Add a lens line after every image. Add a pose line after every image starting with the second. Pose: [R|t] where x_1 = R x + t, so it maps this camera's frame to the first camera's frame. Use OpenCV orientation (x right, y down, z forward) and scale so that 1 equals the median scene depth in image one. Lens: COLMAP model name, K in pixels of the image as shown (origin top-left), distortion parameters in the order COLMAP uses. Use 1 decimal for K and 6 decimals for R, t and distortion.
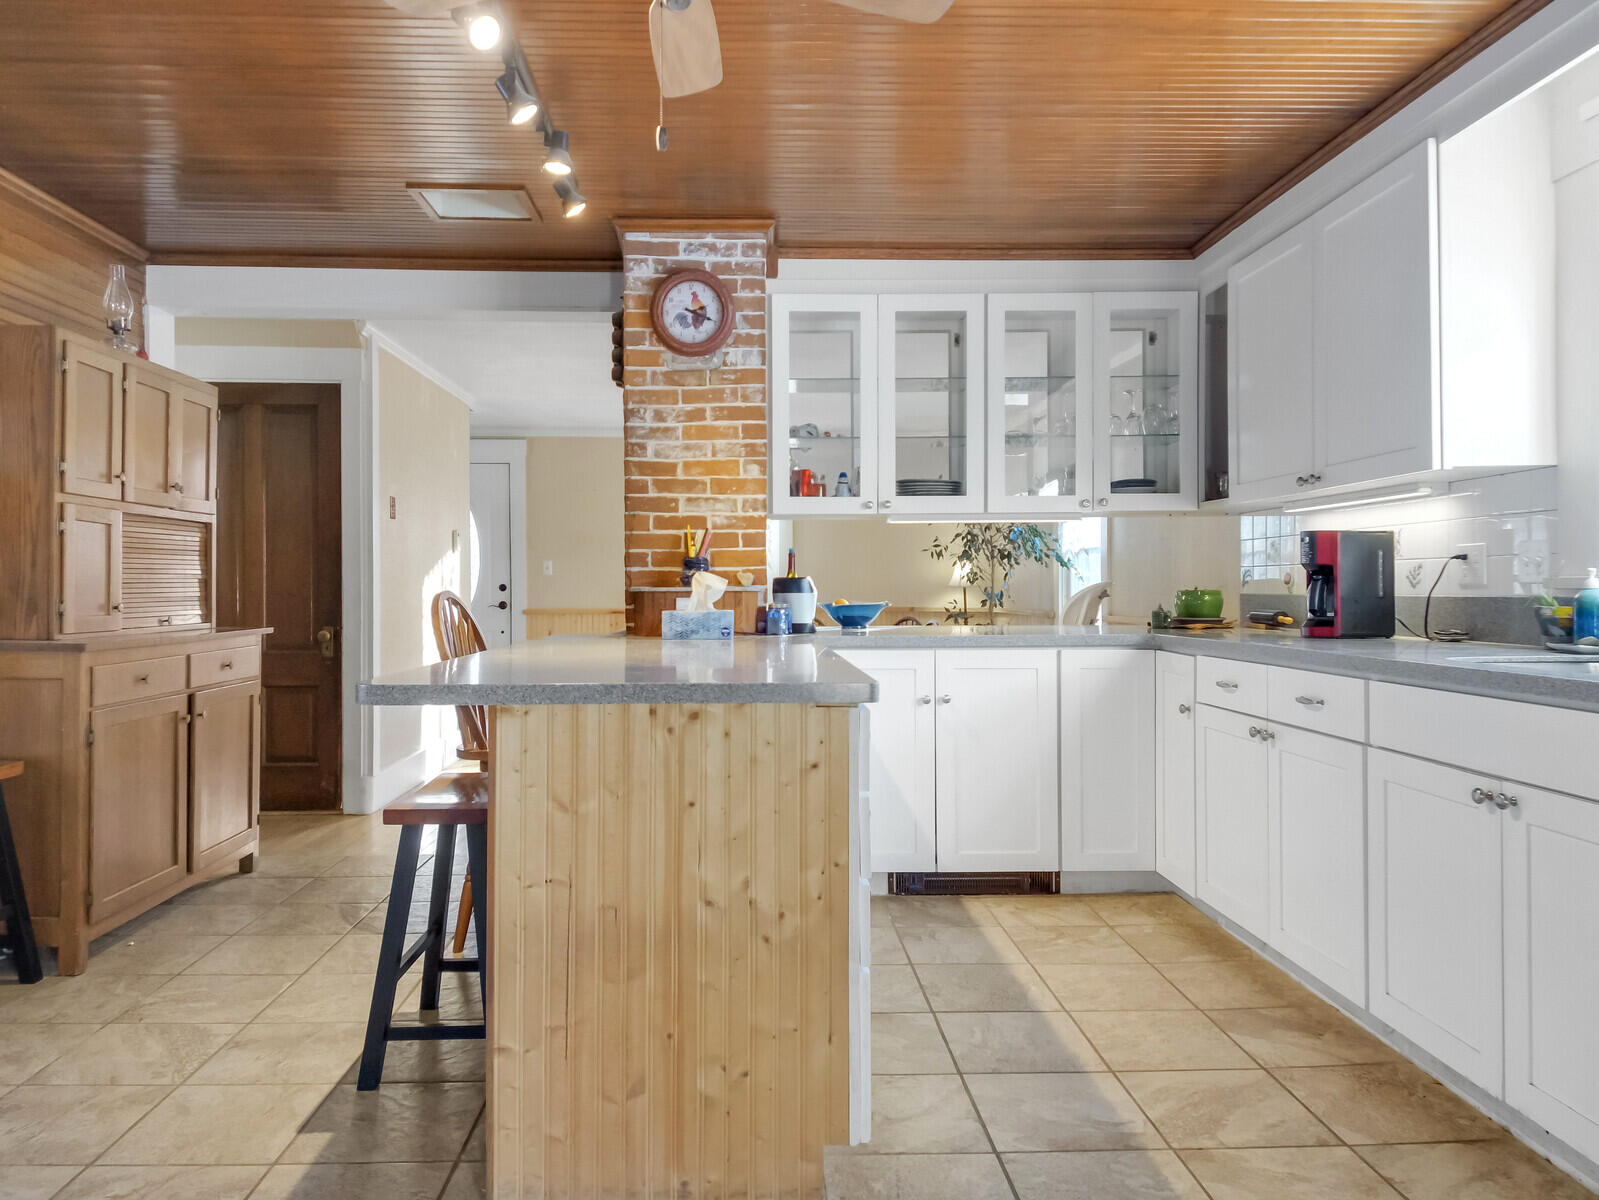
lens RADIAL K [[1103.0, 0, 799.3], [0, 1103.0, 585.5], [0, 0, 1]] dist [0.059690, -0.072324]
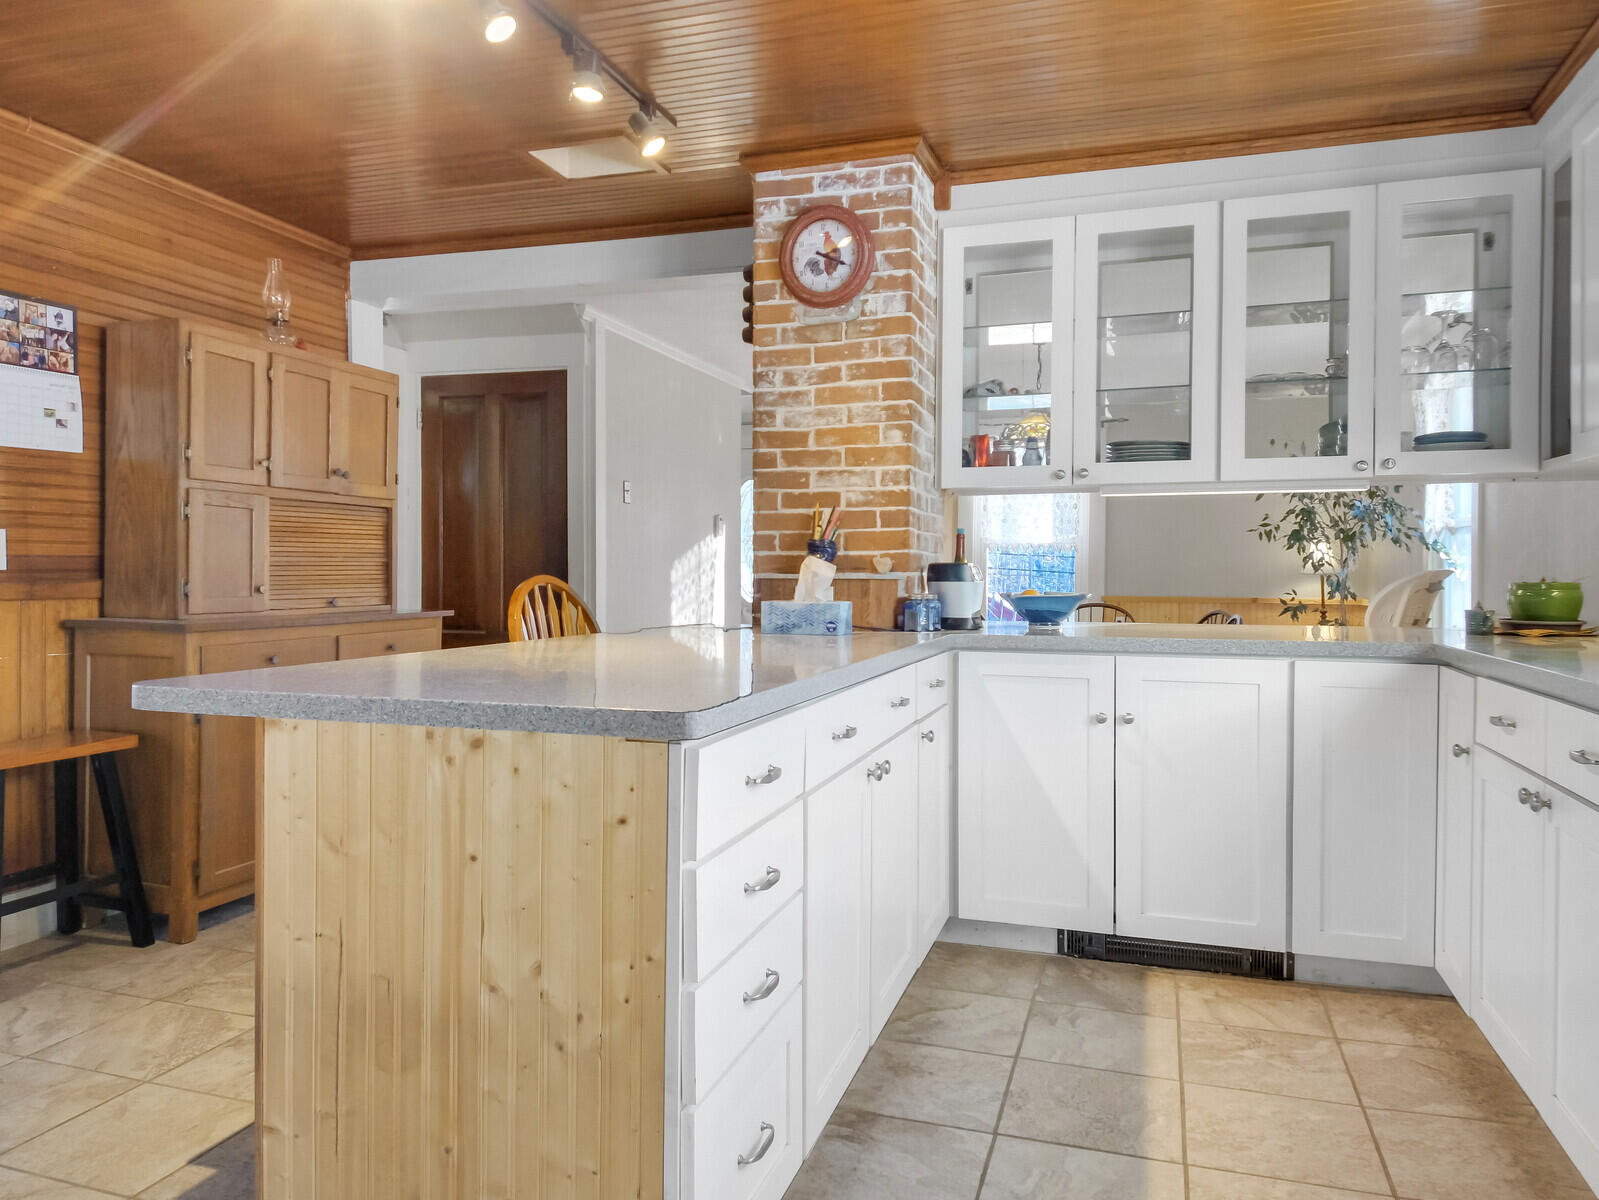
lens RADIAL K [[1103.0, 0, 799.3], [0, 1103.0, 585.5], [0, 0, 1]] dist [0.059690, -0.072324]
pose [[0.936267, 0.011375, -0.351105, 0.191081], [-0.006360, 0.999861, 0.015432, -0.002622], [0.351232, -0.012216, 0.936209, 0.177700]]
